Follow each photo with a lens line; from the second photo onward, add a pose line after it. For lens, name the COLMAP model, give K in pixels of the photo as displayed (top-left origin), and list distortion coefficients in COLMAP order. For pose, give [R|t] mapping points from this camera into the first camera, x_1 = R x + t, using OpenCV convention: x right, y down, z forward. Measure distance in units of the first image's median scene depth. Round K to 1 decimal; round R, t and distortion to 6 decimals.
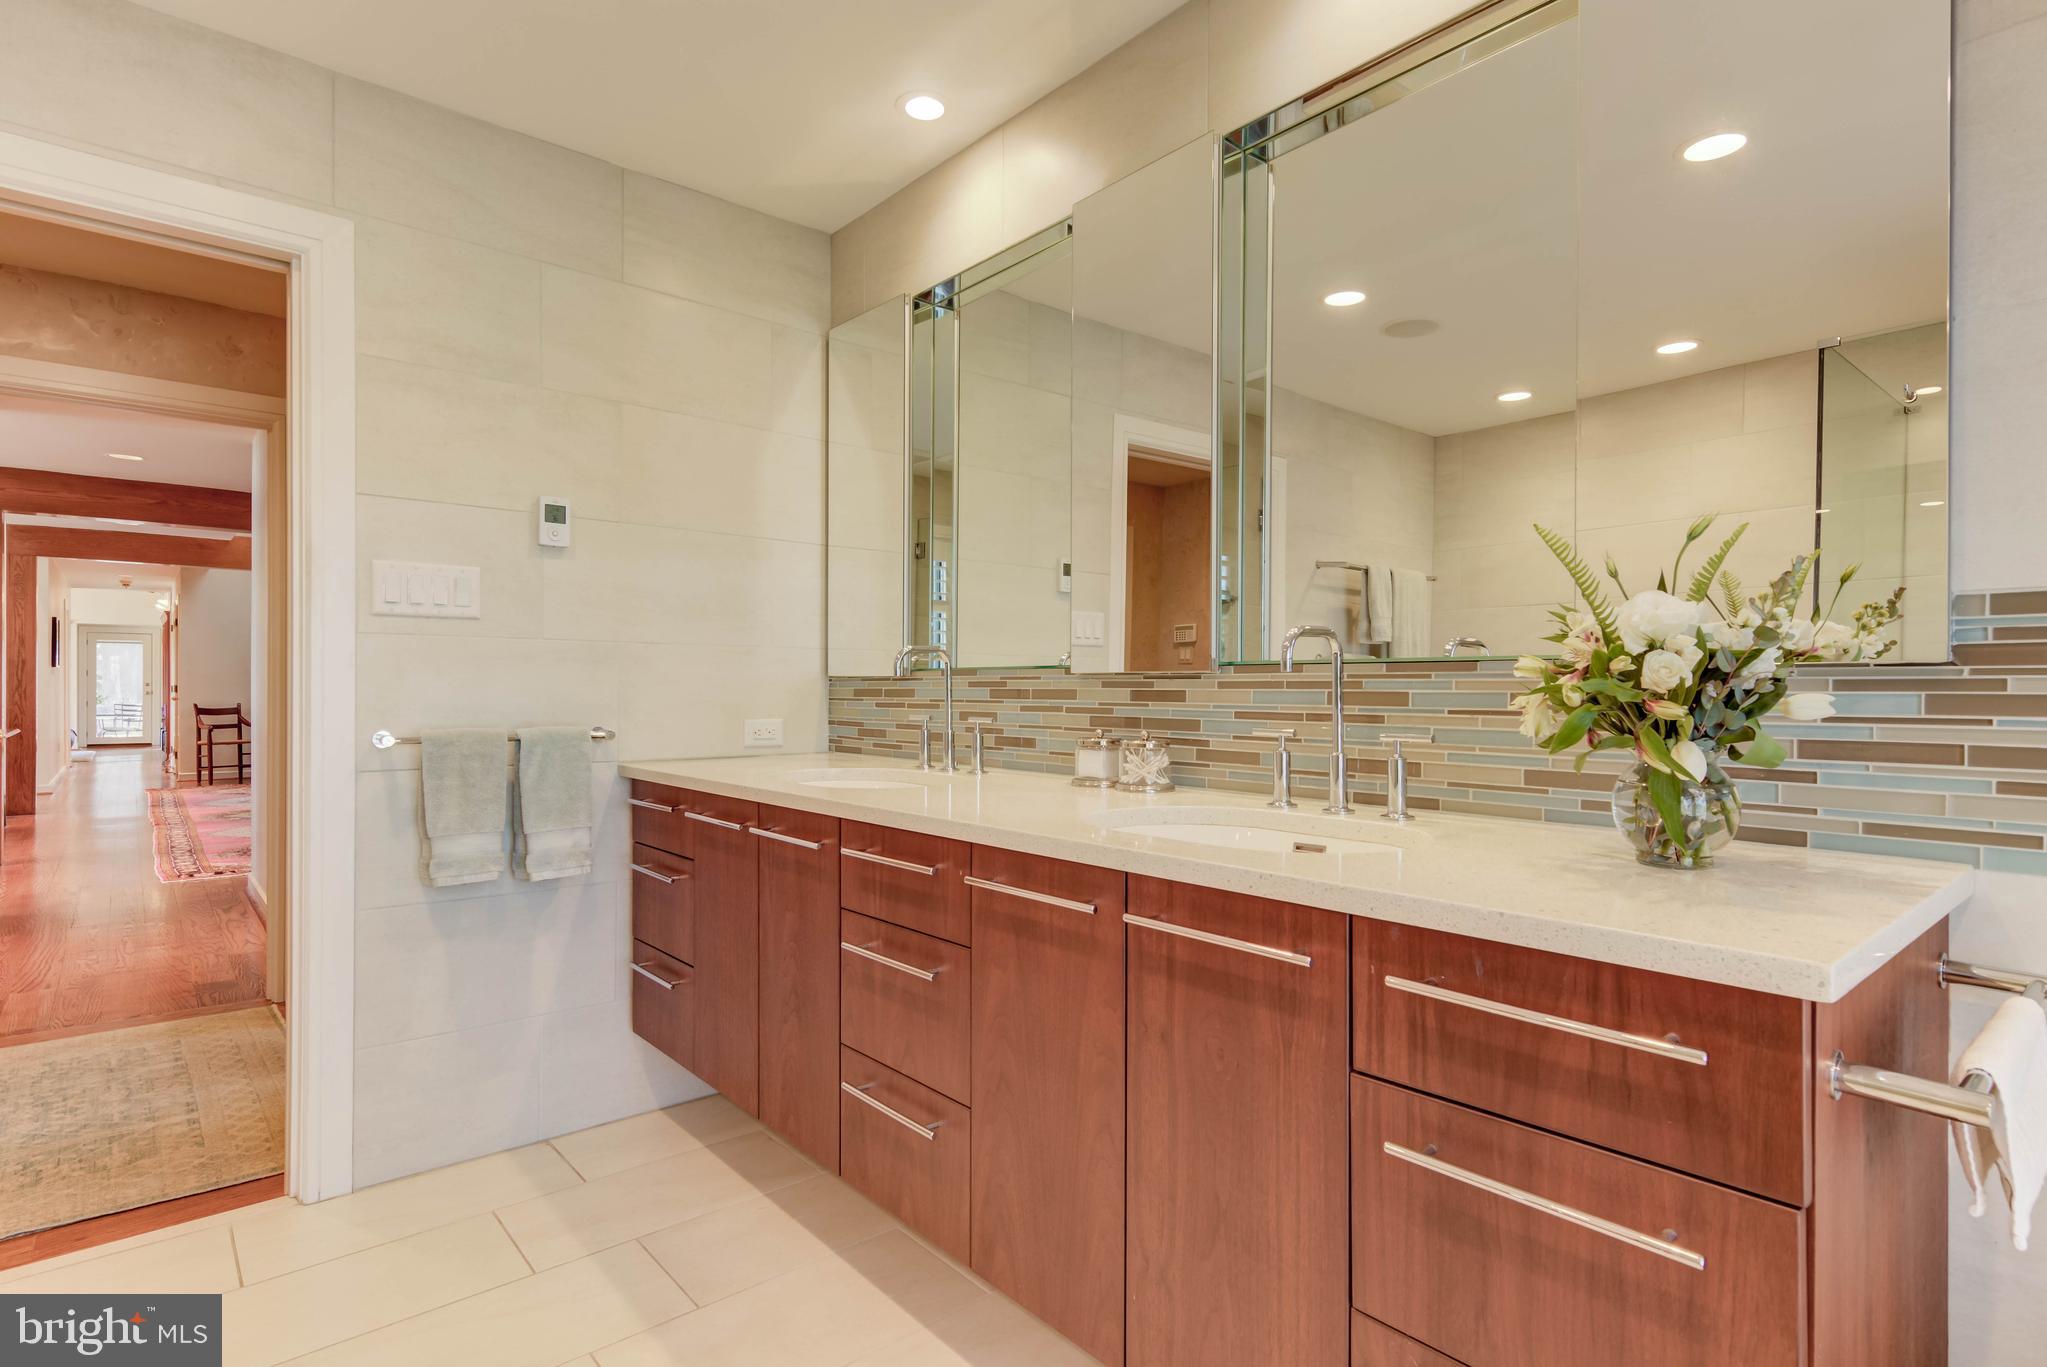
lens RADIAL K [[1029.3, 0, 1018.3], [0, 1029.3, 678.6], [0, 0, 1]] dist [0.022409, -0.008212]
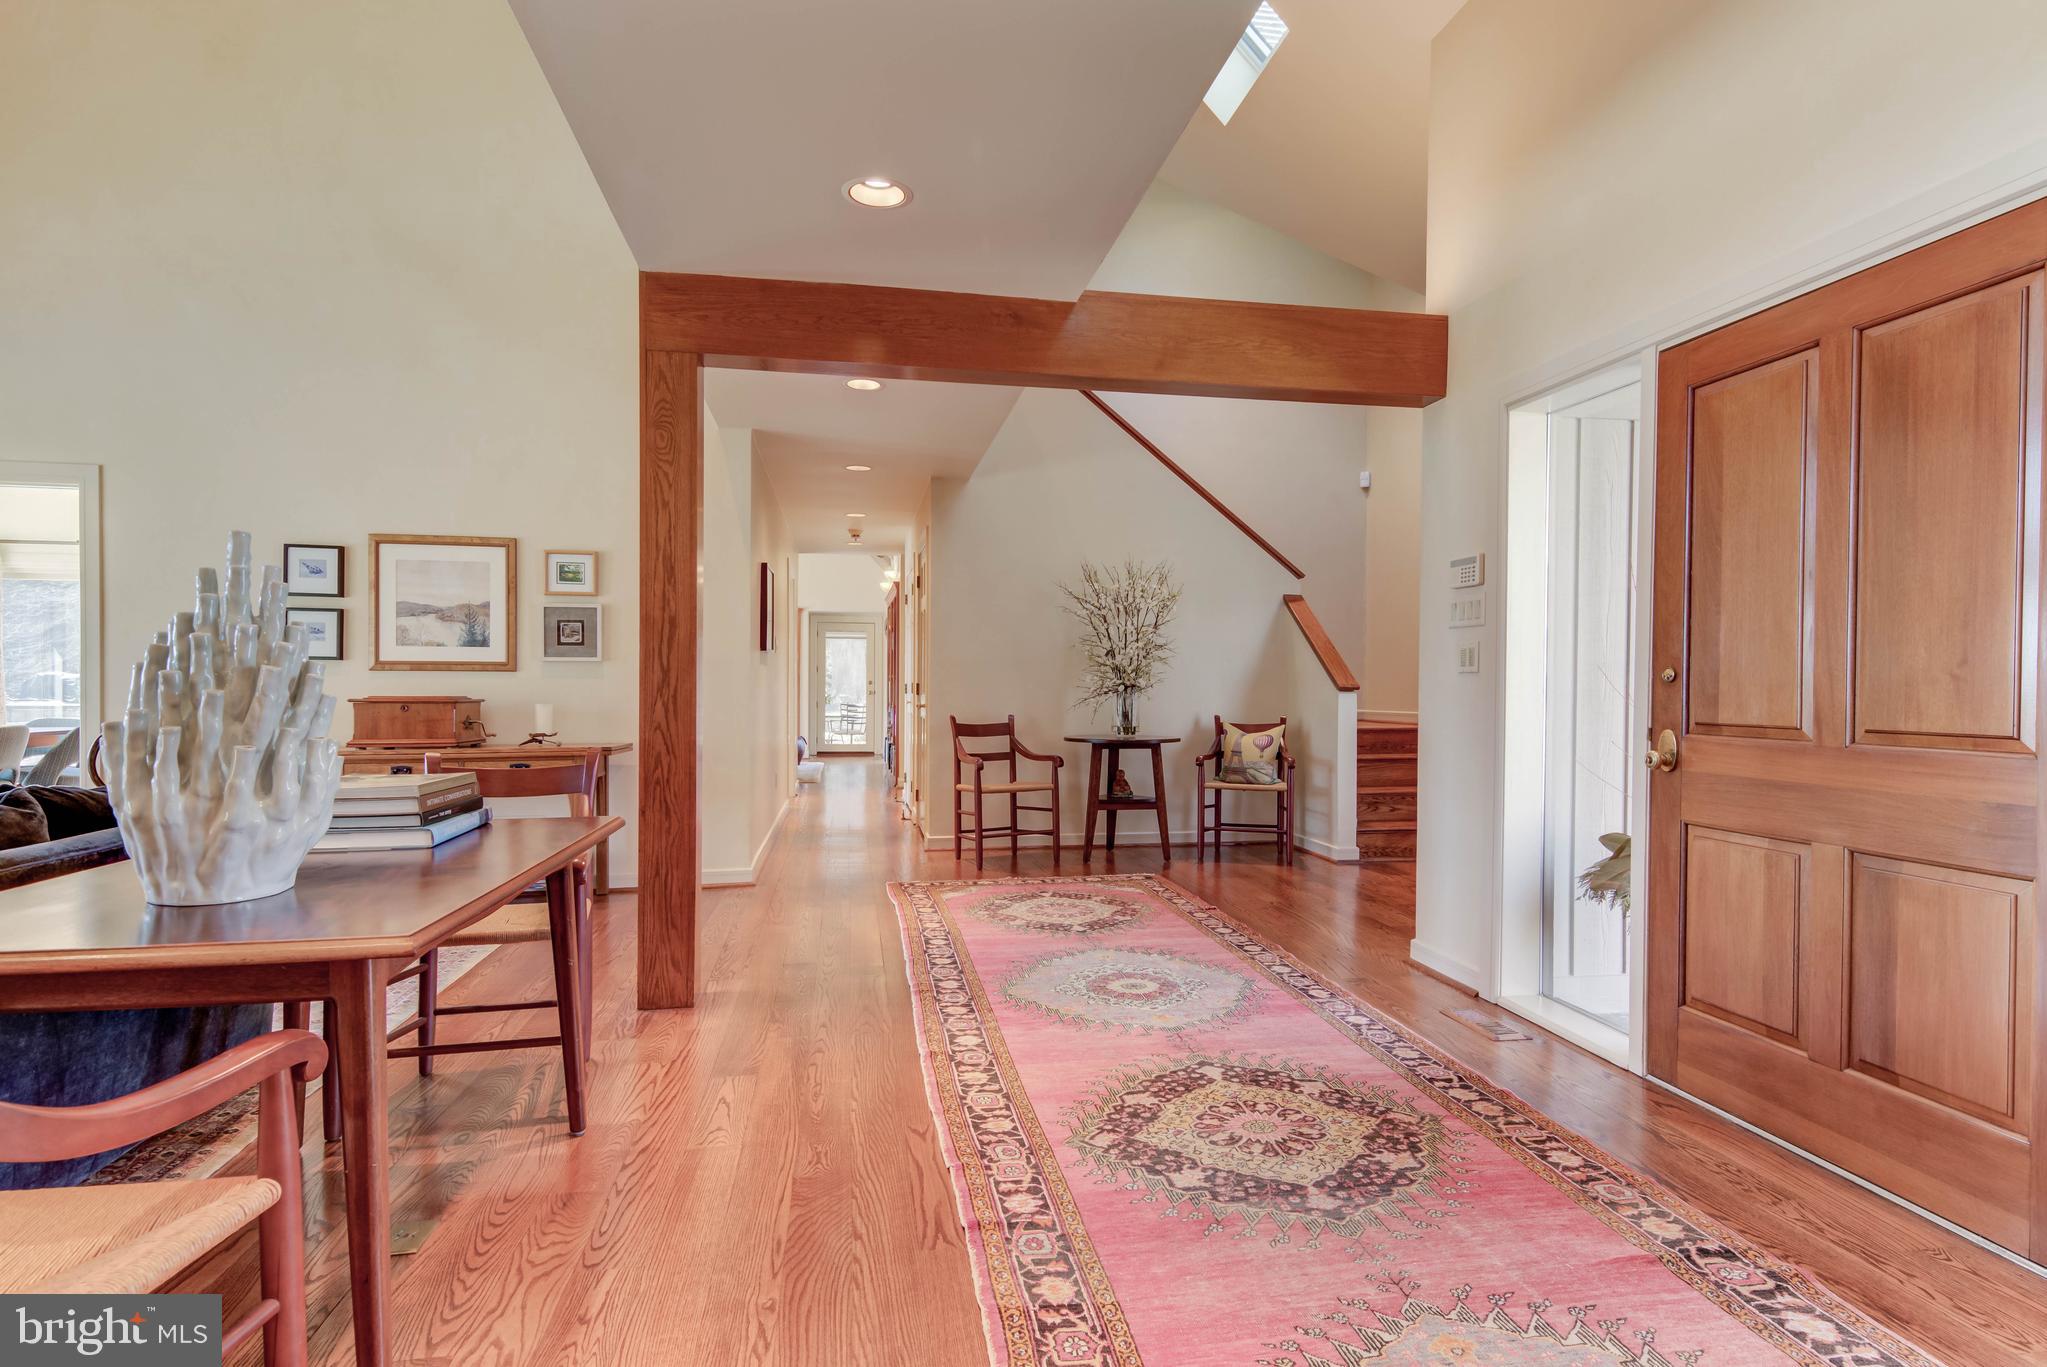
lens RADIAL K [[1029.3, 0, 1030.7], [0, 1029.3, 692.9], [0, 0, 1]] dist [0.022409, -0.008212]
pose [[0.862322, 0.009193, -0.506277, -0.460064], [-0.002666, 0.999904, 0.013616, 0.003903], [0.506354, -0.010392, 0.862263, 0.527081]]
